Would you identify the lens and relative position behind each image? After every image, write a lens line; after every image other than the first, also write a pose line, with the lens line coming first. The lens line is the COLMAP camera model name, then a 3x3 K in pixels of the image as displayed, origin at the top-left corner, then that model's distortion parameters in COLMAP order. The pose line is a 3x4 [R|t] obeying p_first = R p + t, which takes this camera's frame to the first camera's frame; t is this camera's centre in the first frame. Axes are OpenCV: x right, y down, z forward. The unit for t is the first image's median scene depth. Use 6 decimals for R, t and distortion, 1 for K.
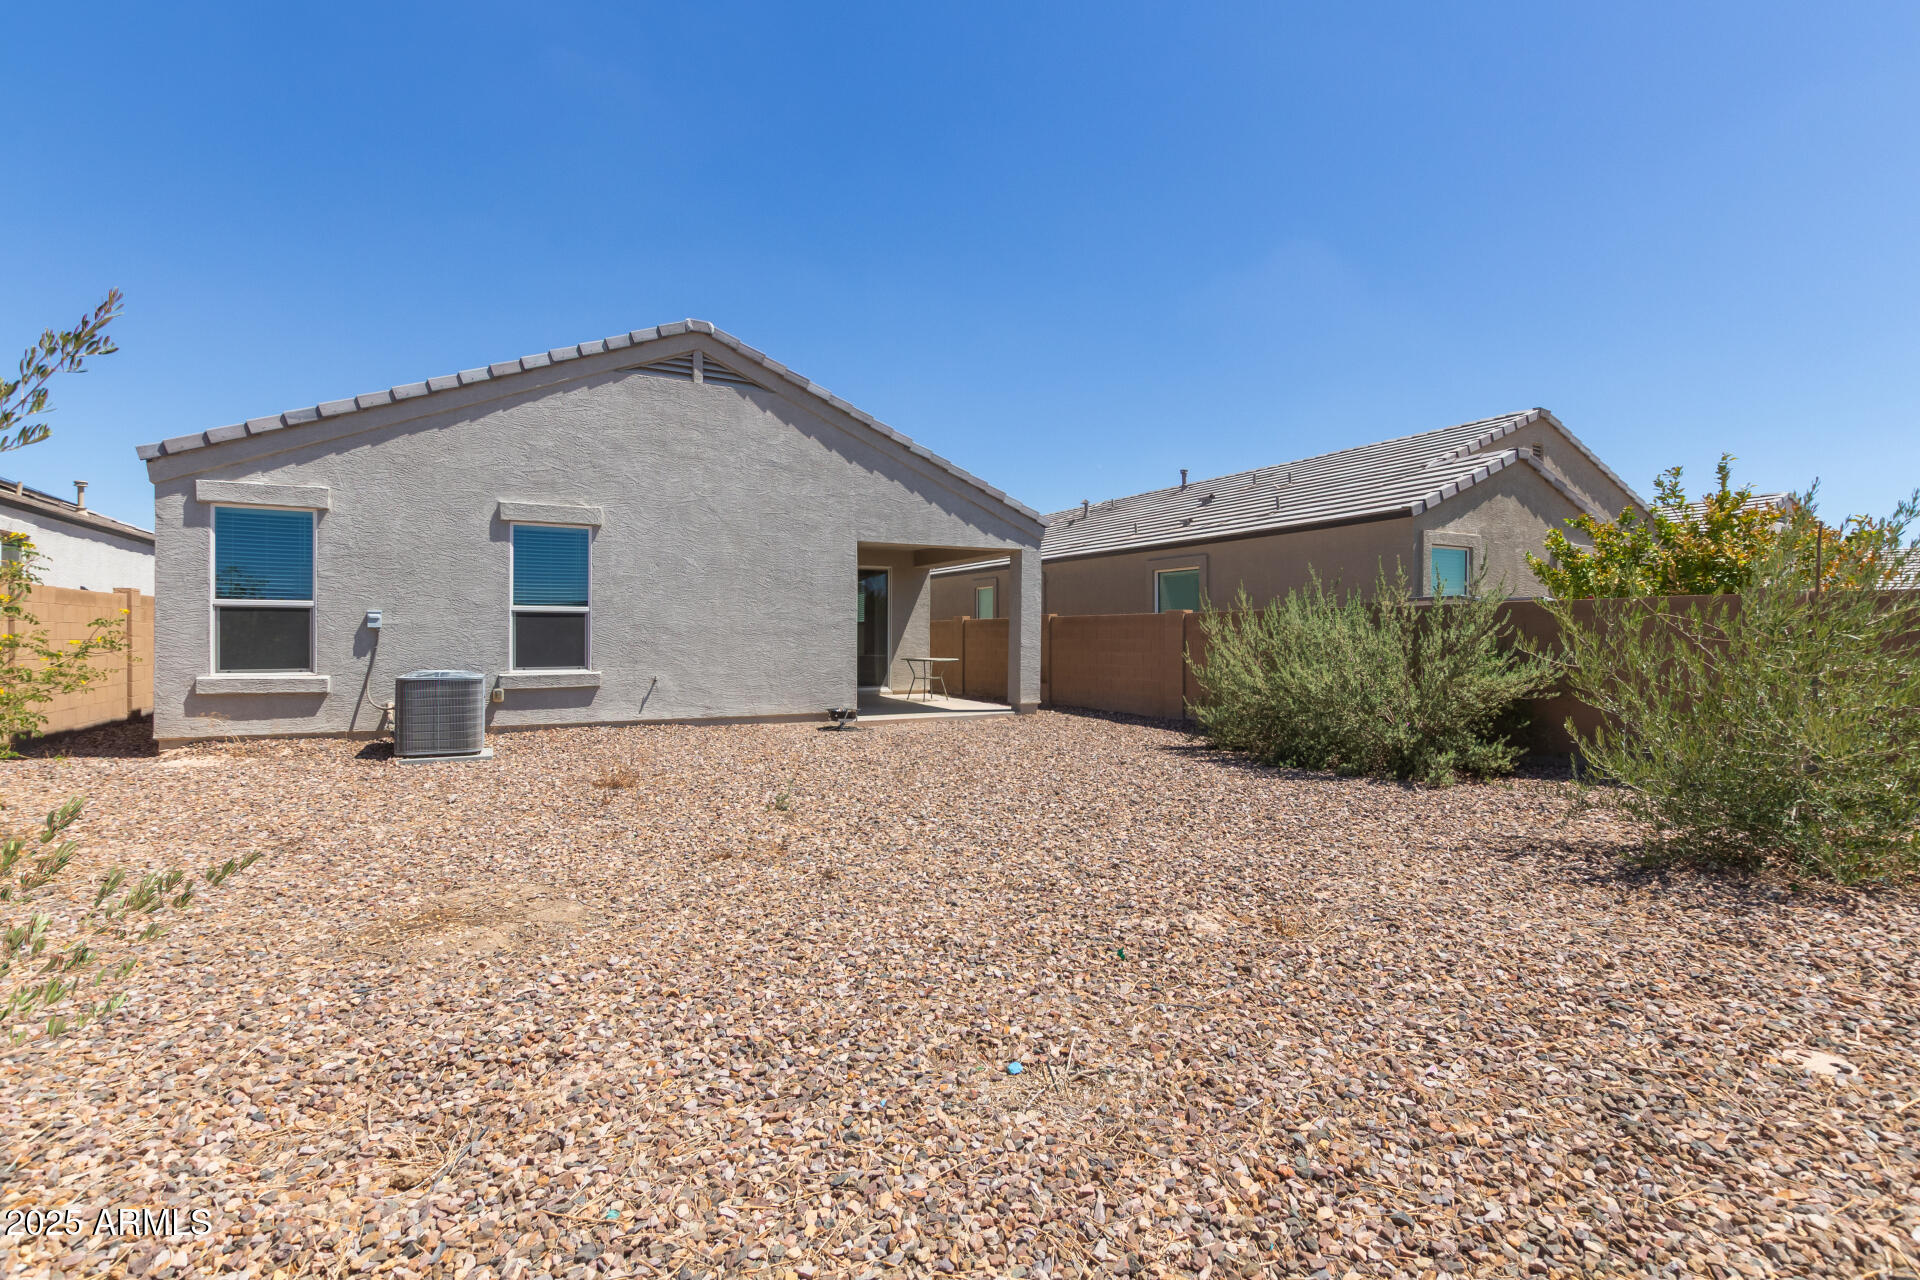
lens RADIAL K [[875.3, 0, 957.2], [0, 875.3, 638.6], [0, 0, 1]] dist [0.008598, -0.003780]
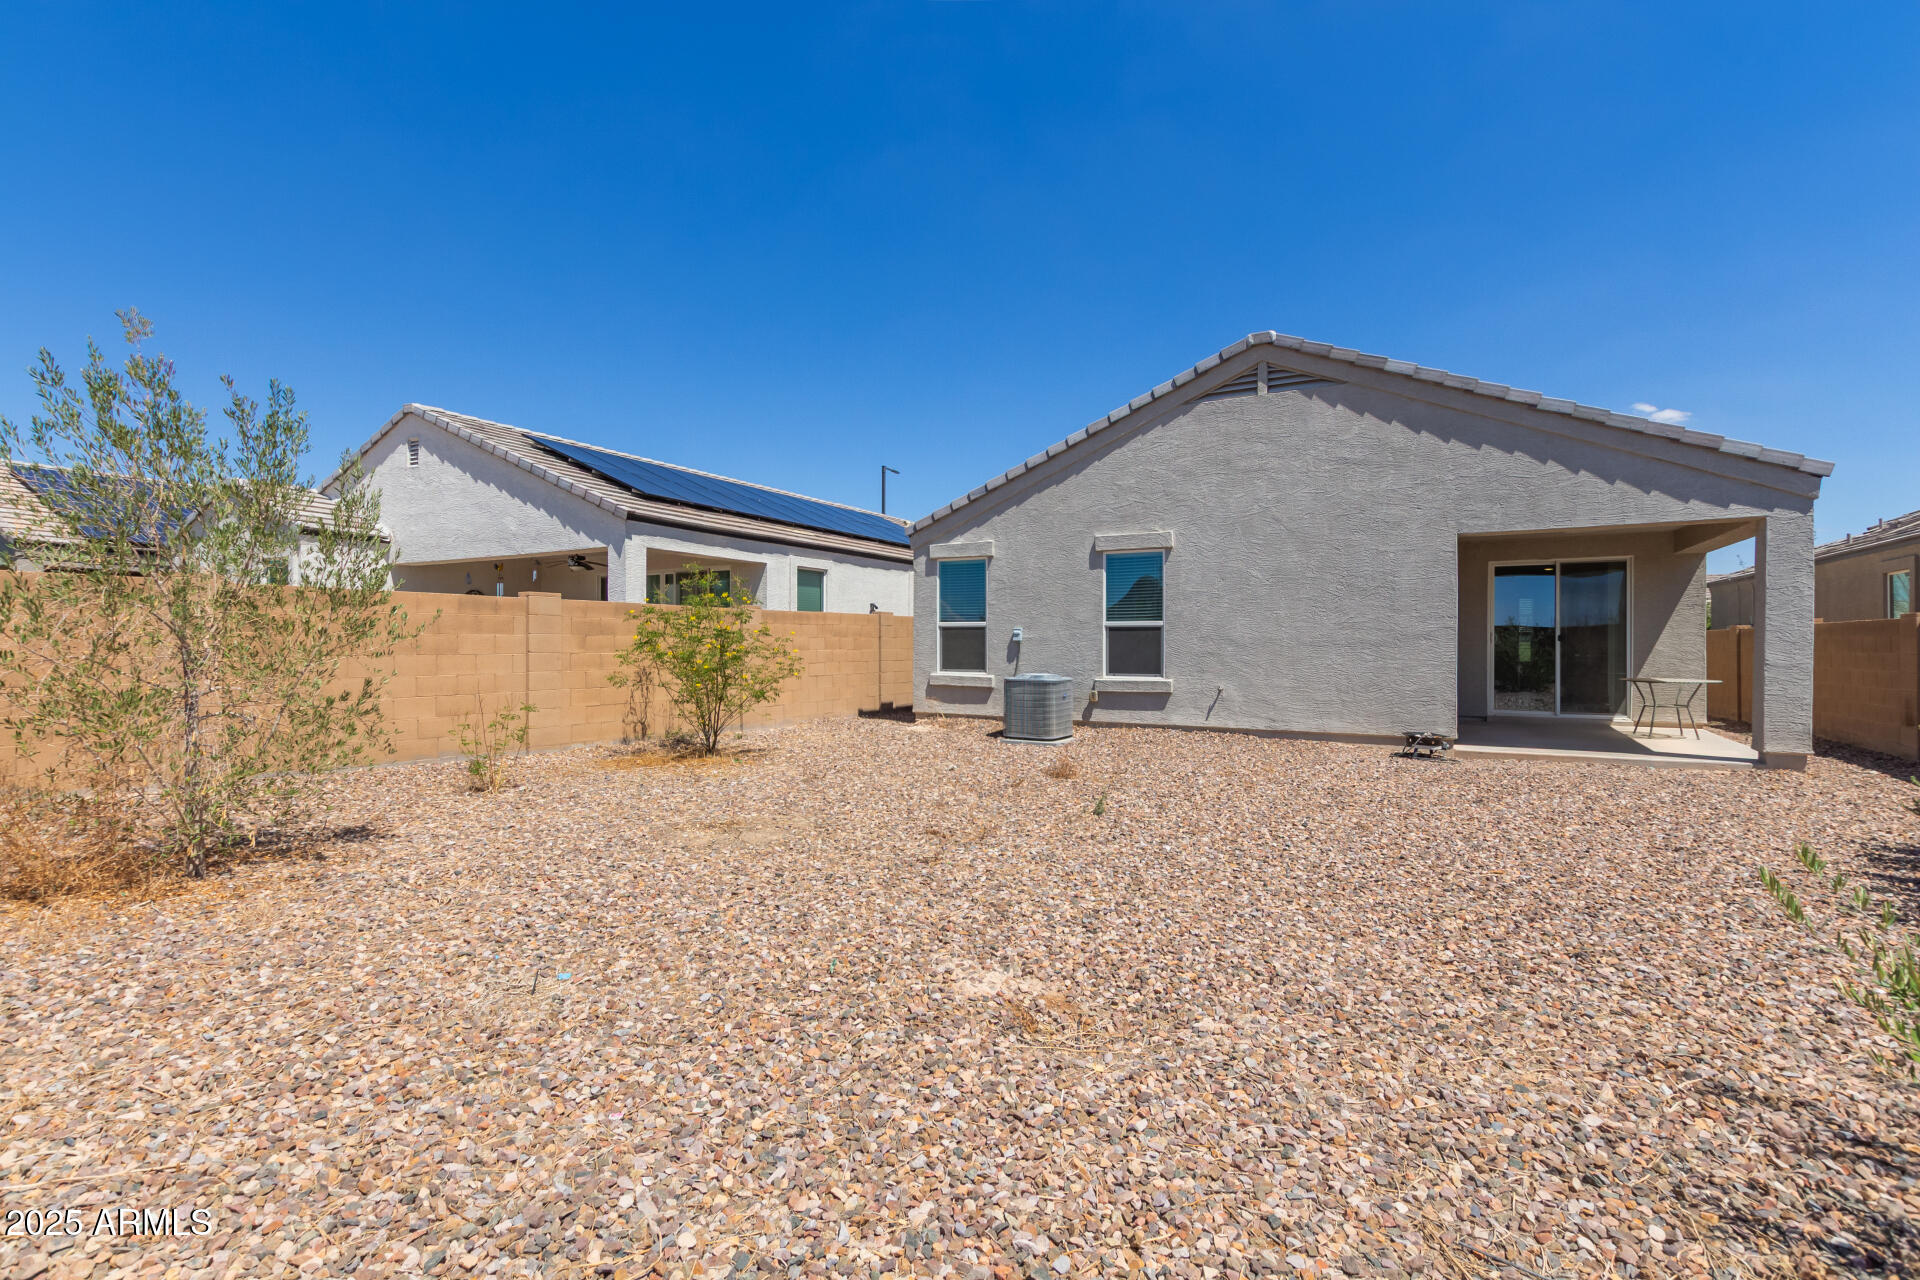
lens RADIAL K [[875.3, 0, 953.2], [0, 875.3, 645.1], [0, 0, 1]] dist [0.008598, -0.003780]
pose [[0.547550, -0.000463, -0.836773, 0.355648], [-0.004014, 0.999987, -0.003180, -0.001195], [0.836763, 0.005100, 0.547541, 0.160776]]
